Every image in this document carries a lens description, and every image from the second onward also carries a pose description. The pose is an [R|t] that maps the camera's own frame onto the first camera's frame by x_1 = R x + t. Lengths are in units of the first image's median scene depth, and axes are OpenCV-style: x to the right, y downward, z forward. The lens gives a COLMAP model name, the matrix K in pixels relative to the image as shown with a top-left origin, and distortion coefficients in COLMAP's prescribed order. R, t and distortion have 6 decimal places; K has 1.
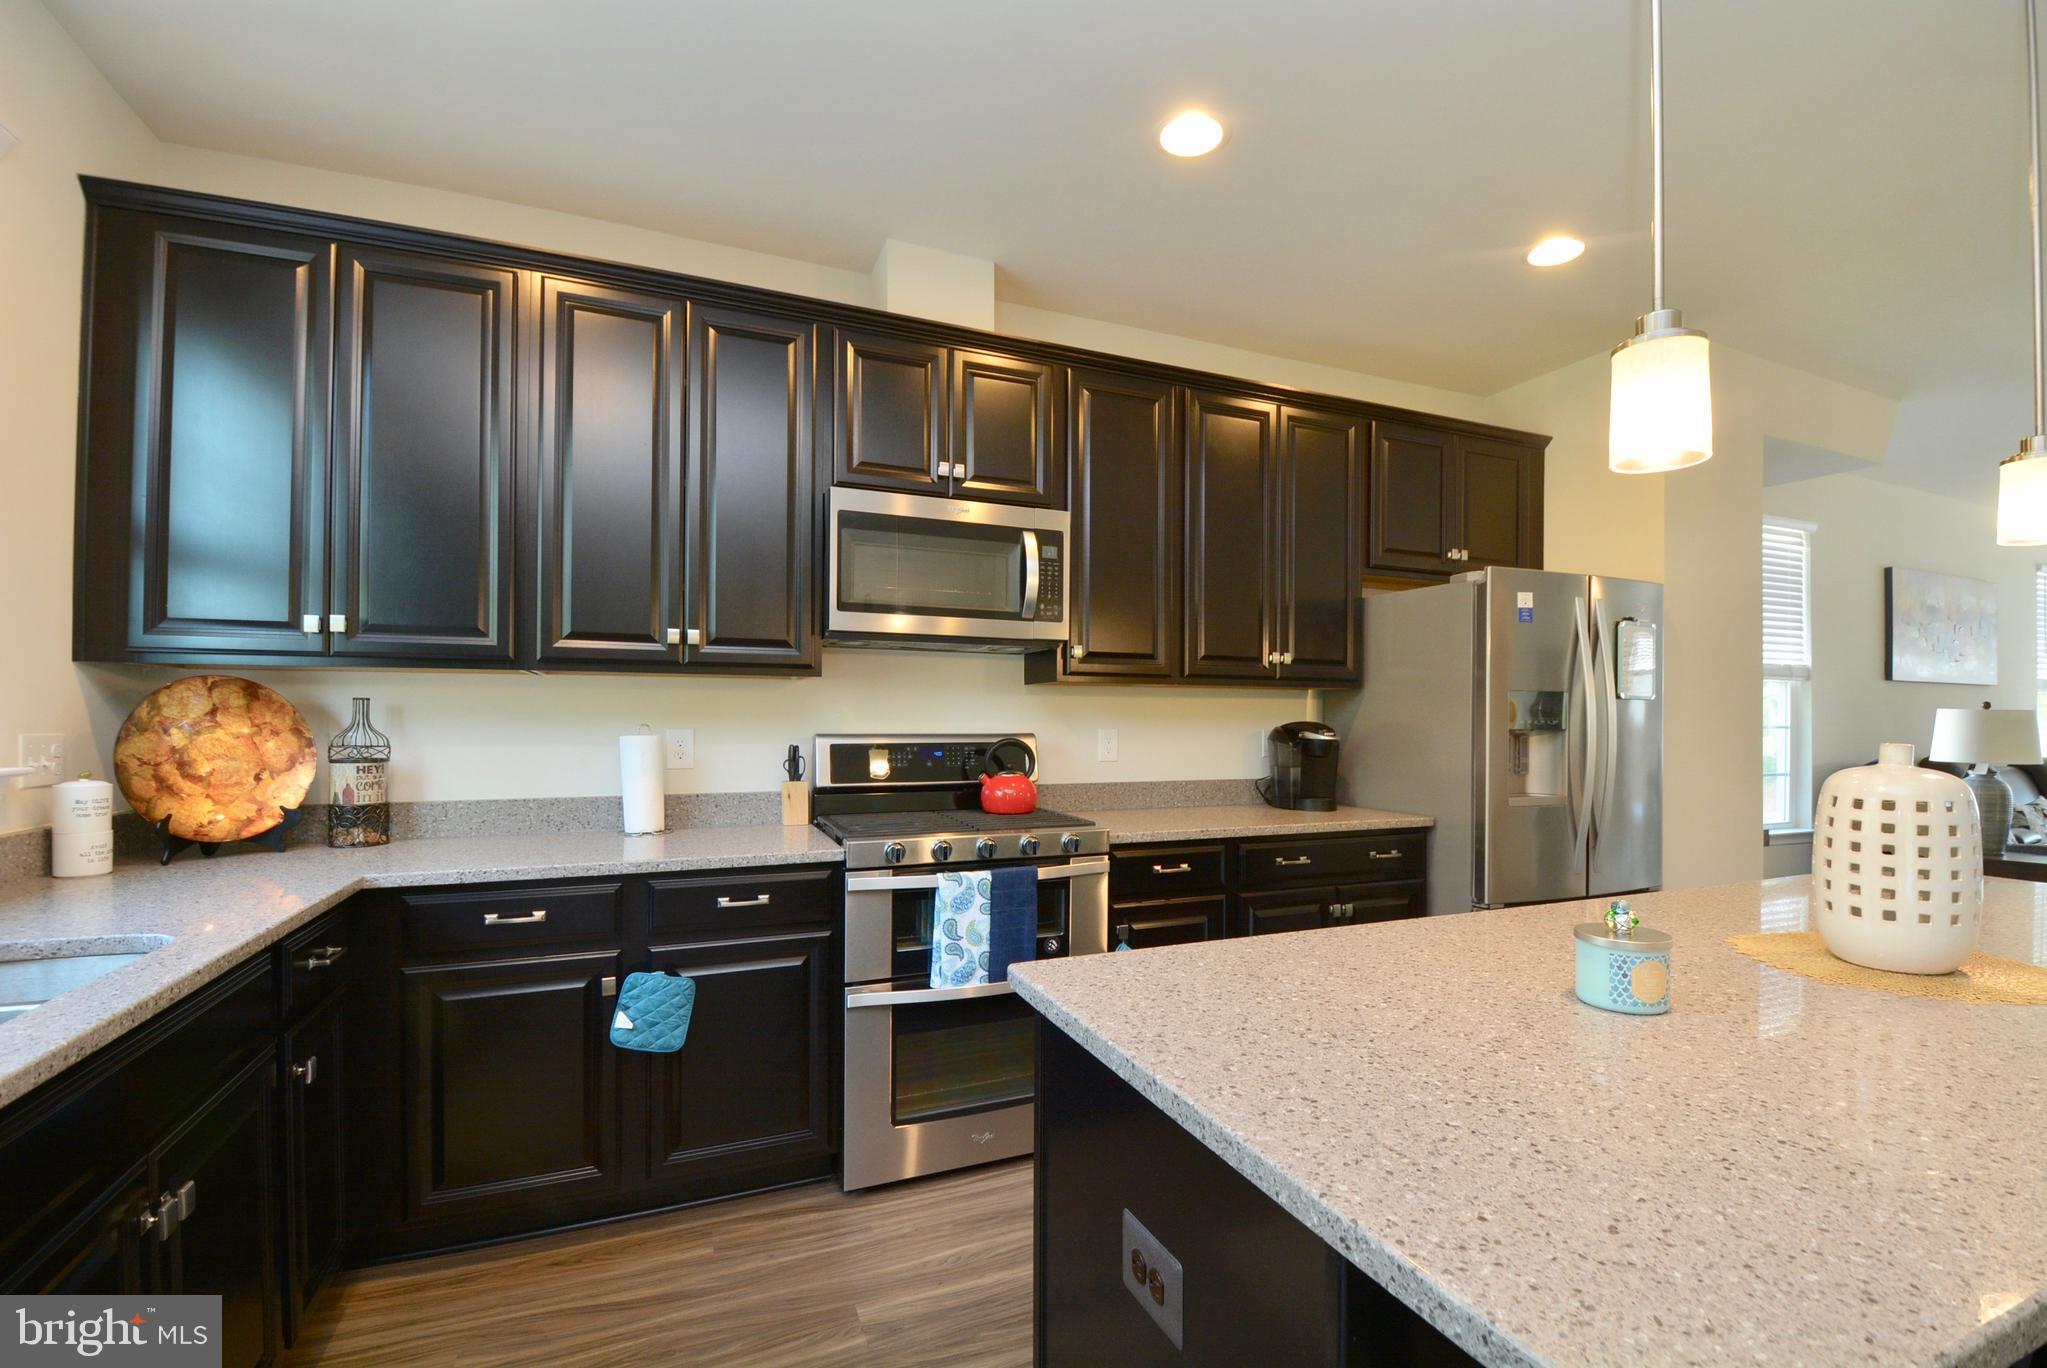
lens RADIAL K [[895.4, 0, 1046.0], [0, 895.4, 710.6], [0, 0, 1]] dist [0.007936, -0.017080]
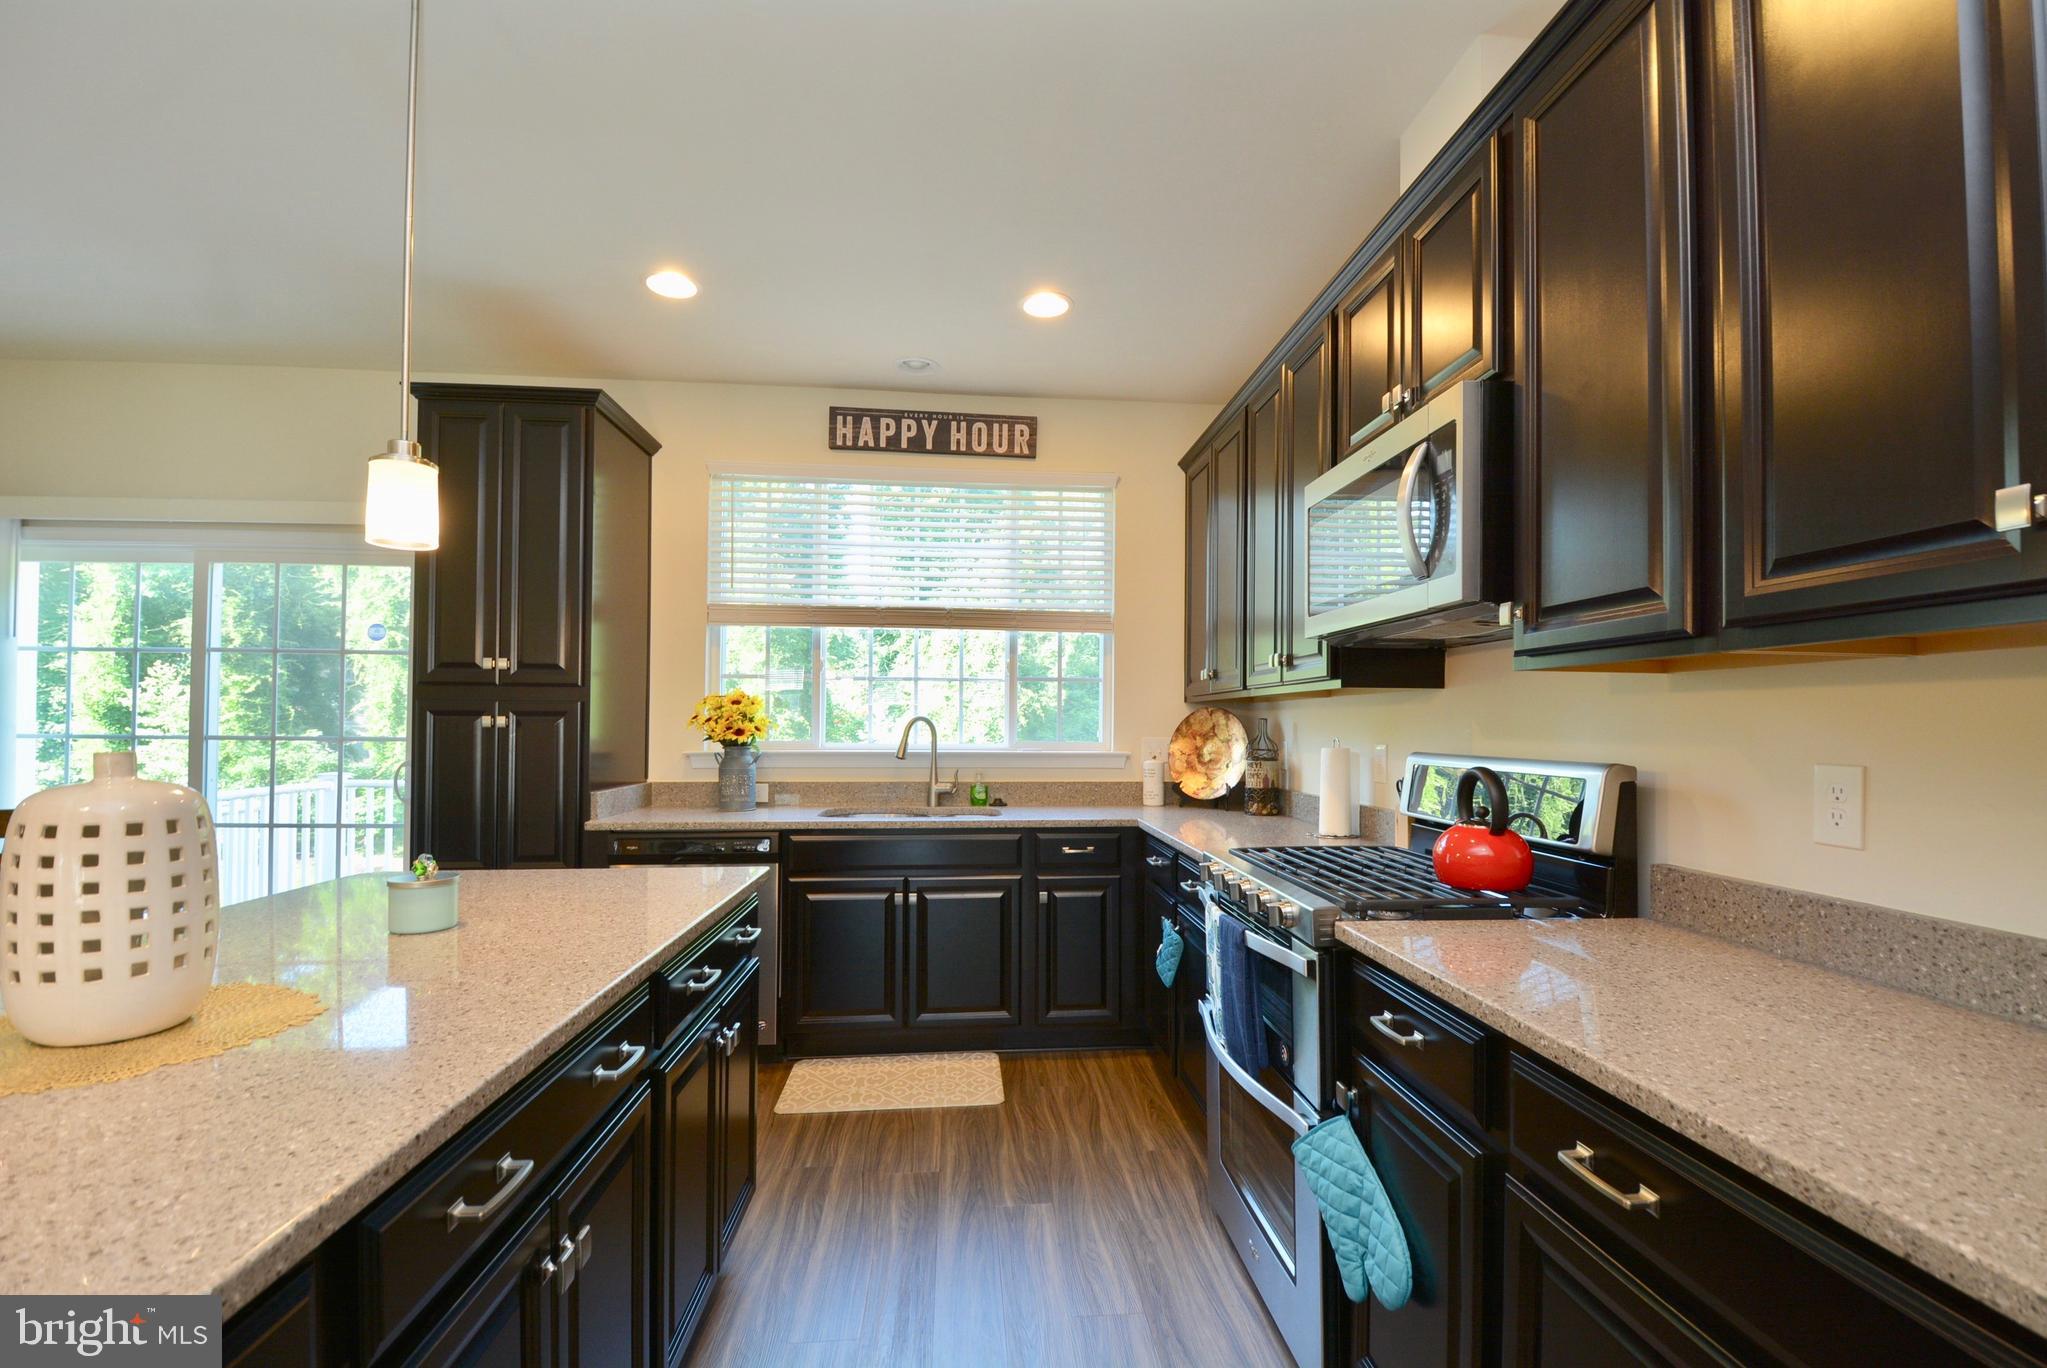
lens RADIAL K [[895.4, 0, 1049.5], [0, 895.4, 709.3], [0, 0, 1]] dist [0.007936, -0.017080]
pose [[-0.302540, -0.023145, -0.952856, 0.768771], [-0.000784, 0.999711, -0.024034, 0.007303], [0.953137, -0.006525, -0.302470, 1.073726]]
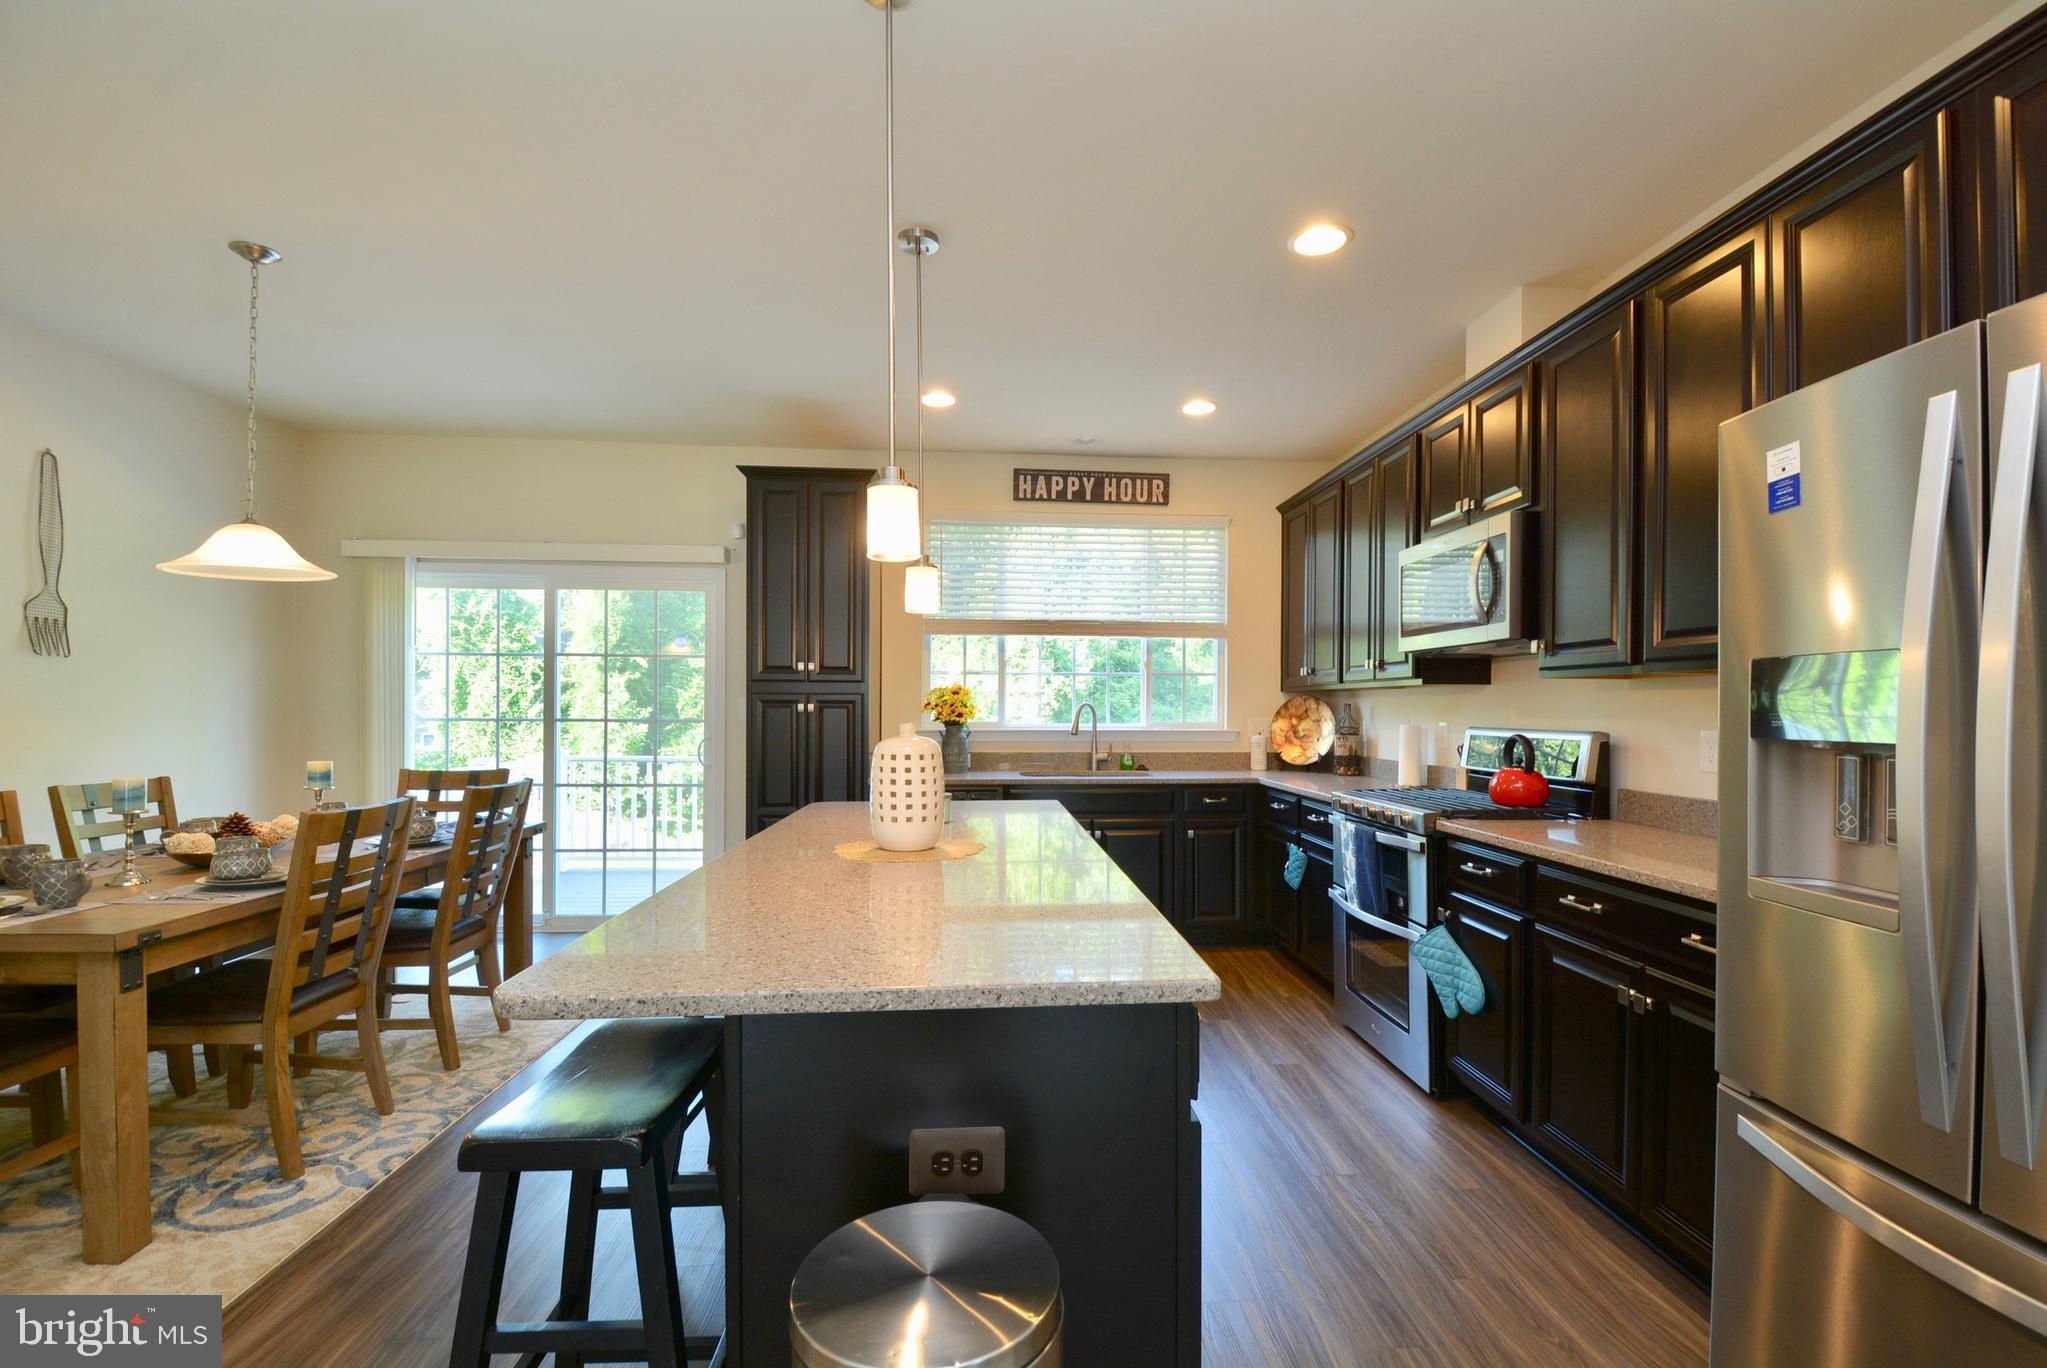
lens RADIAL K [[895.4, 0, 1044.2], [0, 895.4, 709.3], [0, 0, 1]] dist [0.007936, -0.017080]
pose [[-0.322770, -0.005116, -0.946463, 1.349762], [0.000995, 0.999983, -0.005745, 0.009108], [0.946477, -0.002796, -0.322760, 0.966605]]
